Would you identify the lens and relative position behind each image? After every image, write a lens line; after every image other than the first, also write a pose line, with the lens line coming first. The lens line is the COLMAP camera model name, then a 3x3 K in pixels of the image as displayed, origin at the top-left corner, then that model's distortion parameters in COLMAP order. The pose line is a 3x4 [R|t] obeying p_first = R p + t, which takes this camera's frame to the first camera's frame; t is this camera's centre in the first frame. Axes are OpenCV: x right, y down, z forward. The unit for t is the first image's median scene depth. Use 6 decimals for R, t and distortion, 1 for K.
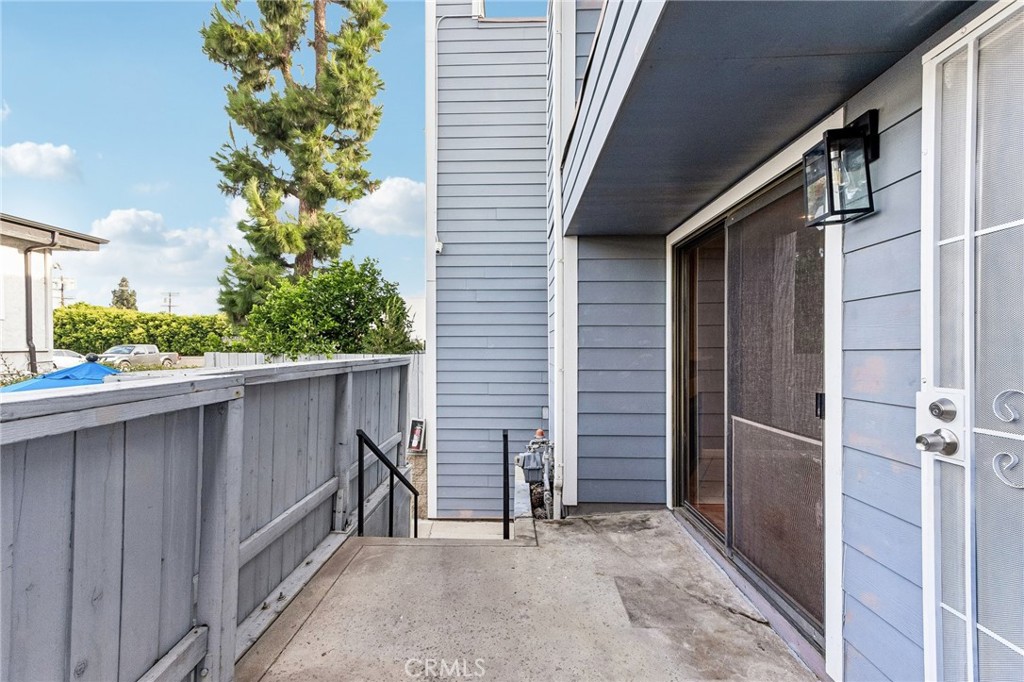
lens RADIAL K [[462.2, 0, 509.4], [0, 462.2, 347.2], [0, 0, 1]] dist [0.027187, 0.000538]
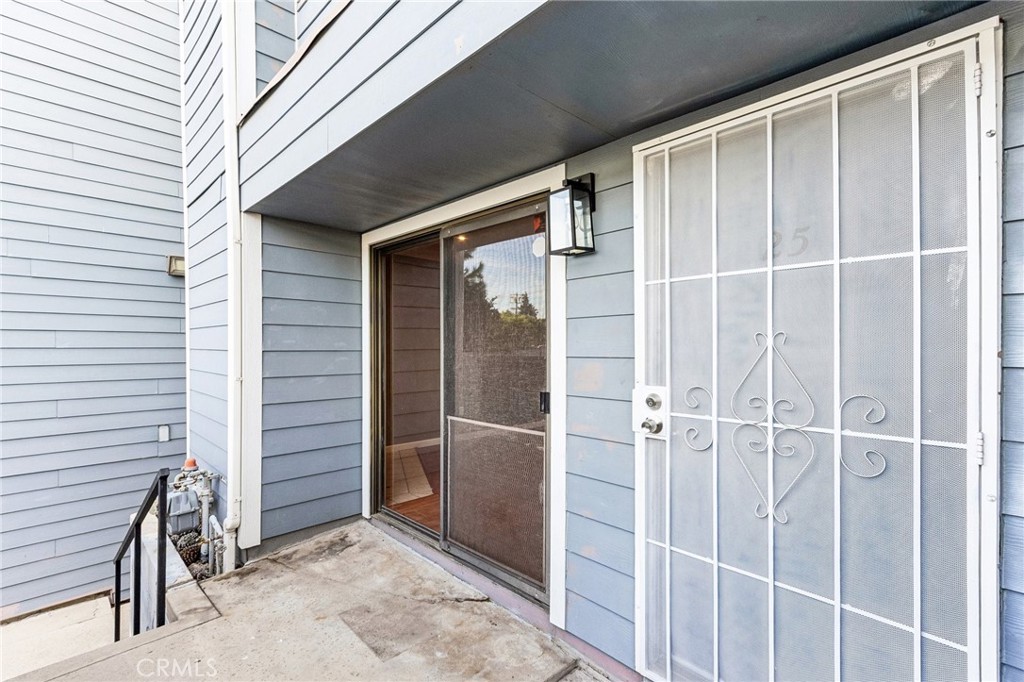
lens RADIAL K [[462.2, 0, 509.3], [0, 462.2, 343.2], [0, 0, 1]] dist [0.027187, 0.000538]
pose [[0.712317, 0.007504, 0.701818, -0.180328], [-0.005362, 0.999972, -0.005250, -0.016058], [-0.701837, -0.000023, 0.712337, 0.156023]]
